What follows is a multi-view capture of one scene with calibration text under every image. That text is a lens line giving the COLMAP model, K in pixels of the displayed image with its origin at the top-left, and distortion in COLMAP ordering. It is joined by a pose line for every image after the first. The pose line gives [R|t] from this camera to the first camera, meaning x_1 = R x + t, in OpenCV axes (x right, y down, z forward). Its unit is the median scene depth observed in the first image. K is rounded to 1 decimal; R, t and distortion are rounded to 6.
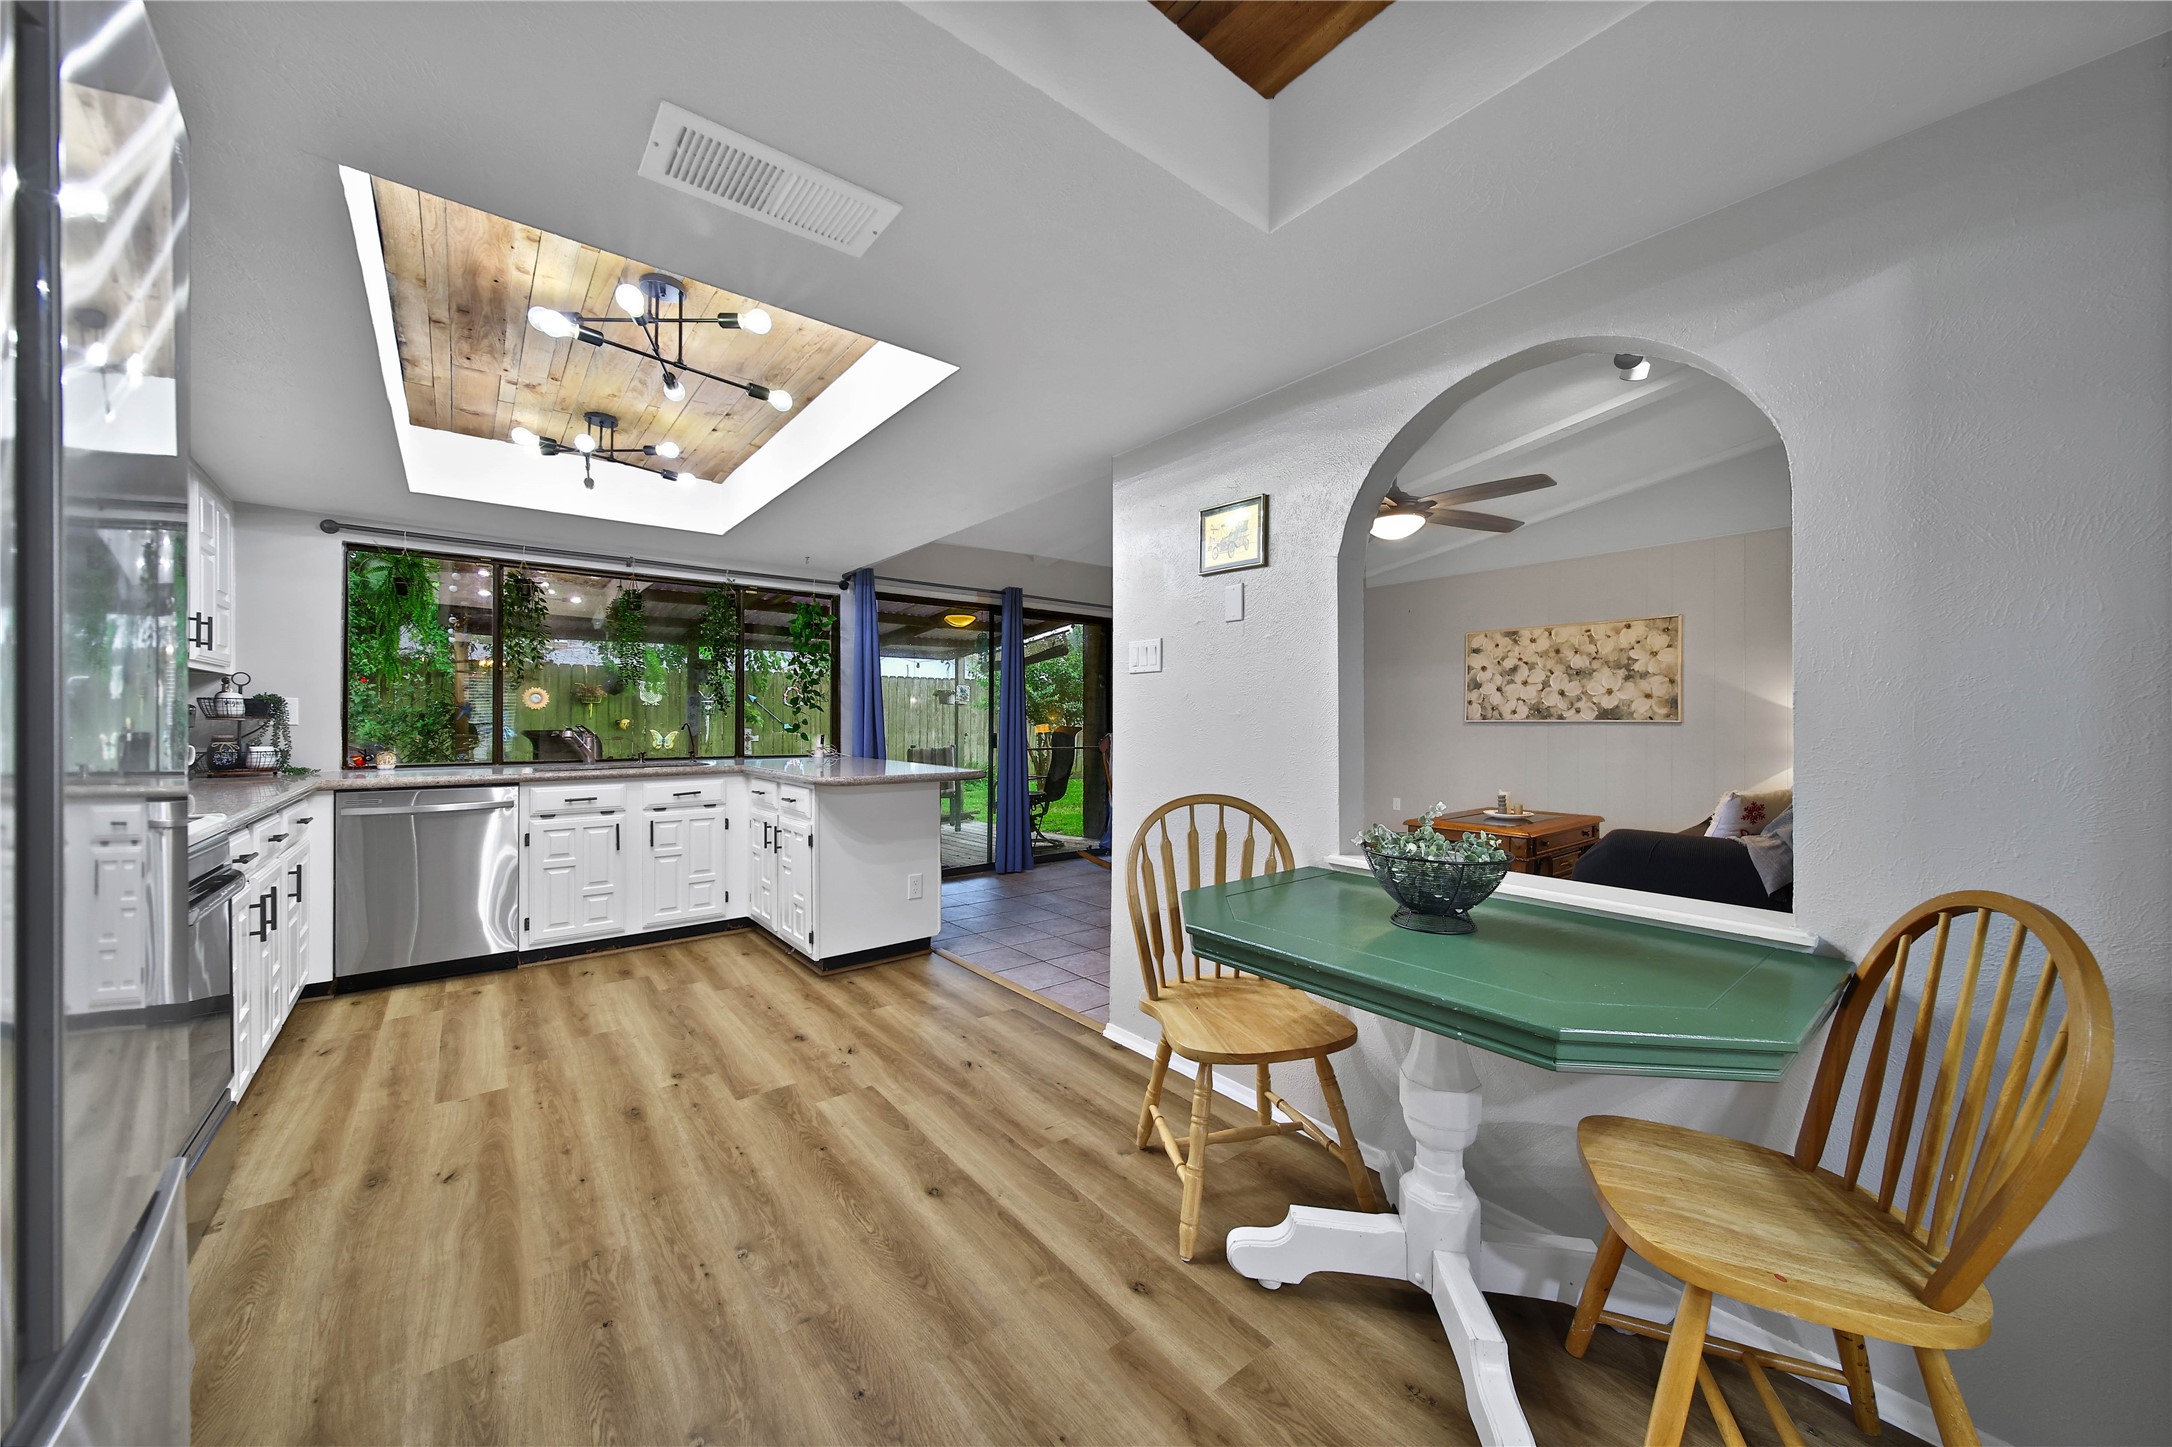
lens RADIAL K [[768.9, 0, 1079.3], [0, 768.9, 724.8], [0, 0, 1]] dist [0.000248, -0.002519]
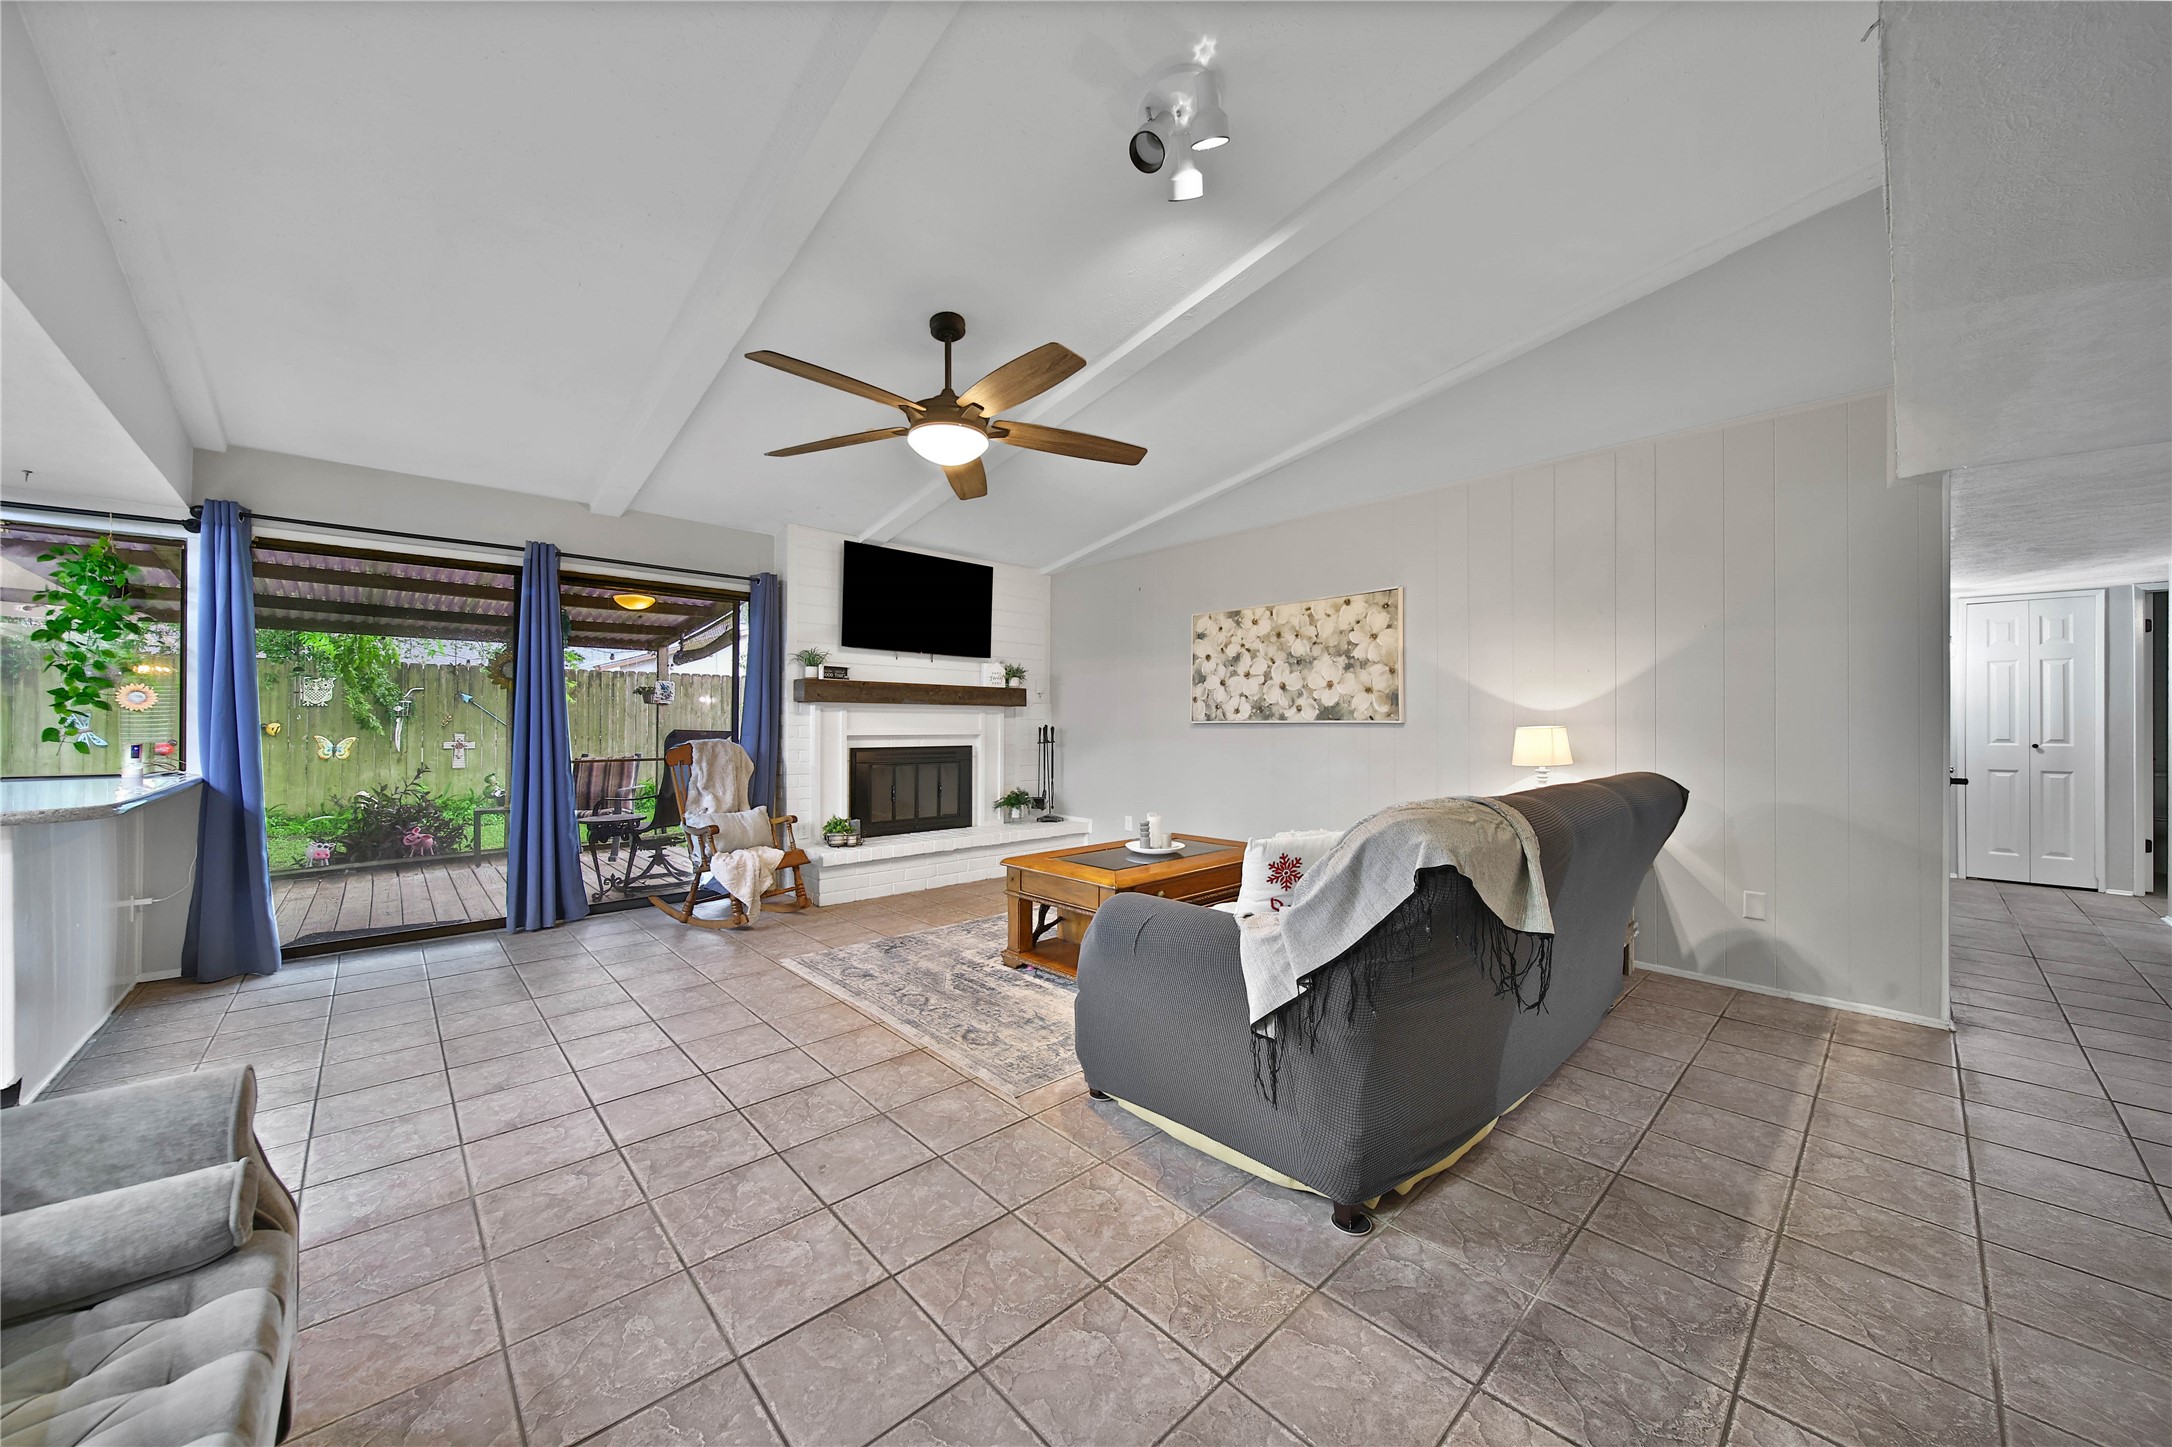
lens RADIAL K [[774.0, 0, 1086.0], [0, 774.0, 723.5], [0, 0, 1]] dist [-0.000444, -0.000265]
pose [[0.997885, -0.000948, 0.064996, 0.629131], [0.001449, 0.999970, -0.007670, 0.004475], [-0.064987, 0.007748, 0.997856, 0.354379]]
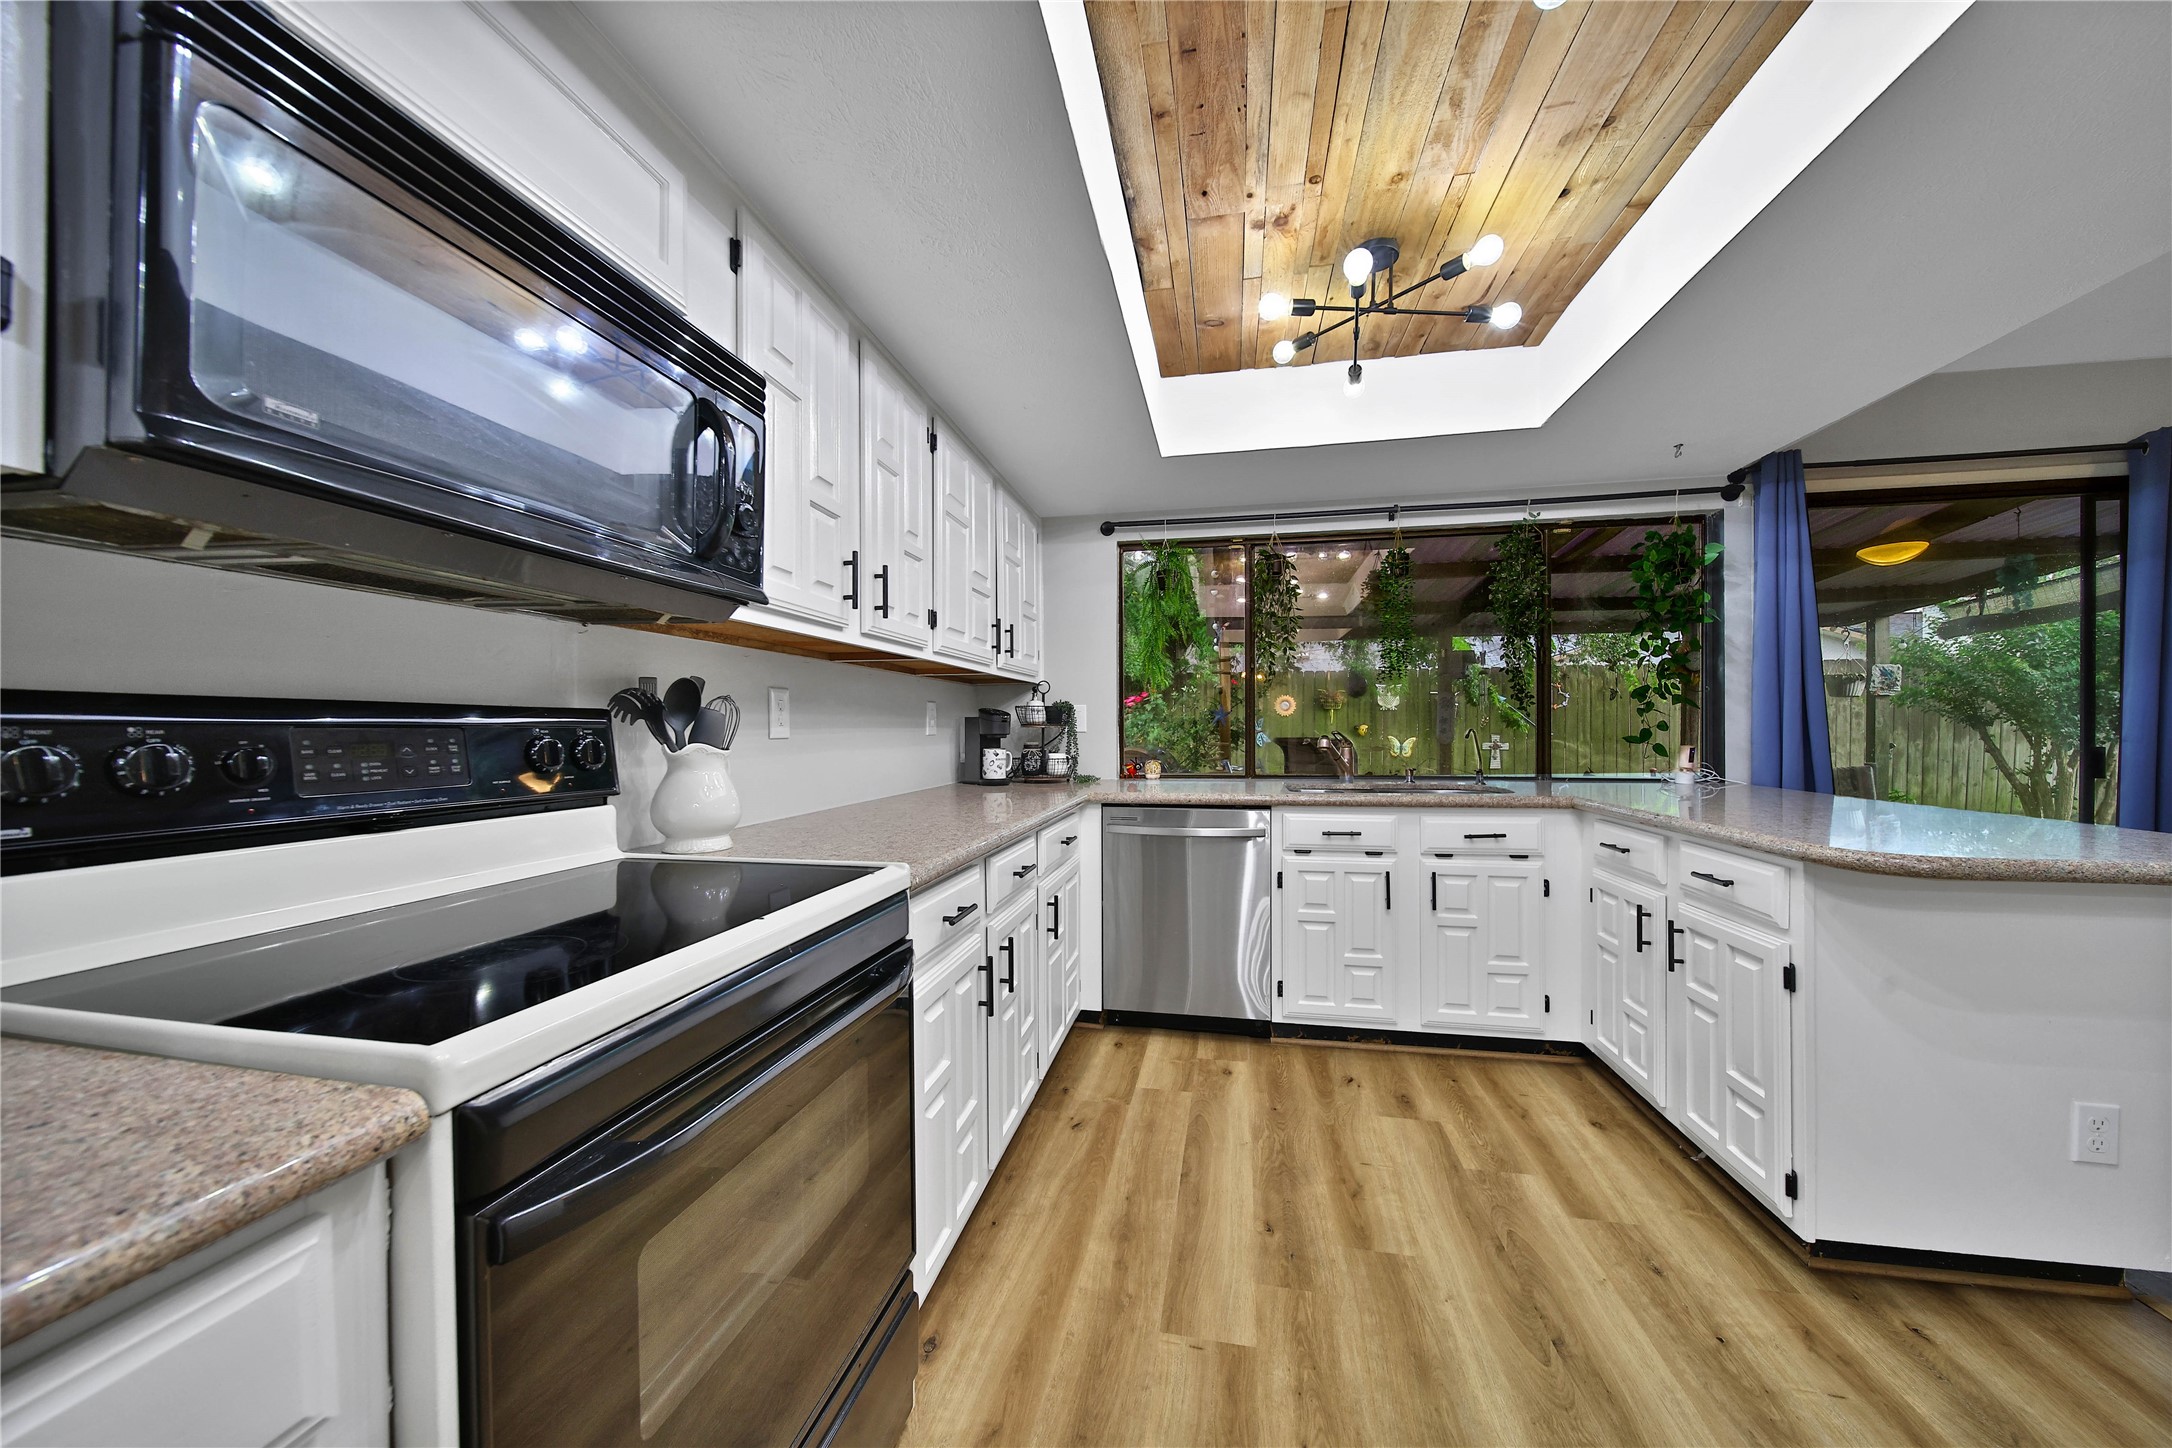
lens RADIAL K [[768.9, 0, 1079.3], [0, 768.9, 725.3], [0, 0, 1]] dist [0.000248, -0.002519]
pose [[0.640990, -0.007973, -0.767508, -0.244988], [0.002758, 0.999964, -0.008085, -0.000640], [0.767544, 0.003066, 0.640989, 0.337515]]
